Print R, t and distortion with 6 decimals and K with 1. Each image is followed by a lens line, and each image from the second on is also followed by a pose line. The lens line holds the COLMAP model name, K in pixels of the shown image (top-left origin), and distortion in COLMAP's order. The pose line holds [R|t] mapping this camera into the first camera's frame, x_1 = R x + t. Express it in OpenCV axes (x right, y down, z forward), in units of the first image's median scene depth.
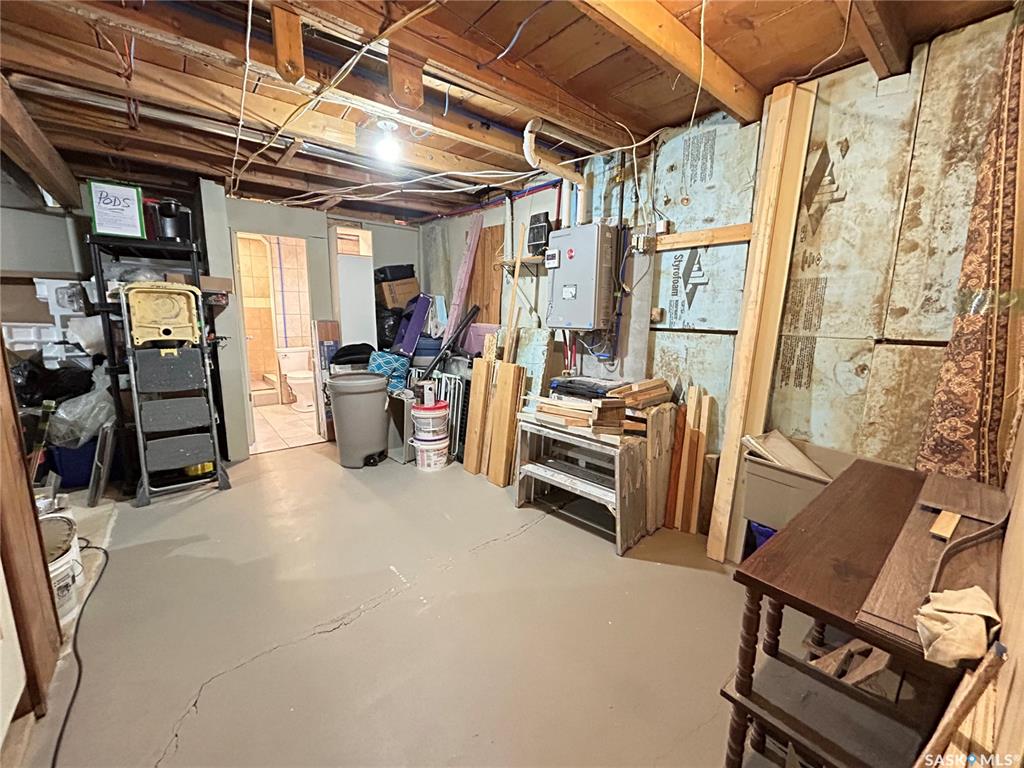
lens RADIAL K [[415.5, 0, 509.7], [0, 415.5, 385.4], [0, 0, 1]] dist [-0.002833, 0.001636]
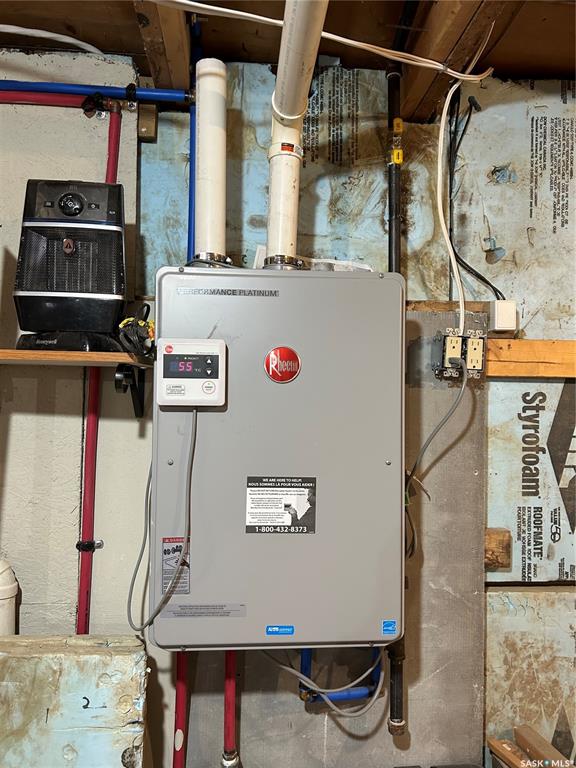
lens RADIAL K [[581.4, 0, 287.2], [0, 581.4, 387.7], [0, 0, 1]] dist [0.013967, 0.004338]
pose [[0.581480, 0.010616, 0.813491, -0.165041], [0.128485, 0.986168, -0.104711, -0.282453], [-0.803351, 0.165409, 0.572073, 0.846683]]
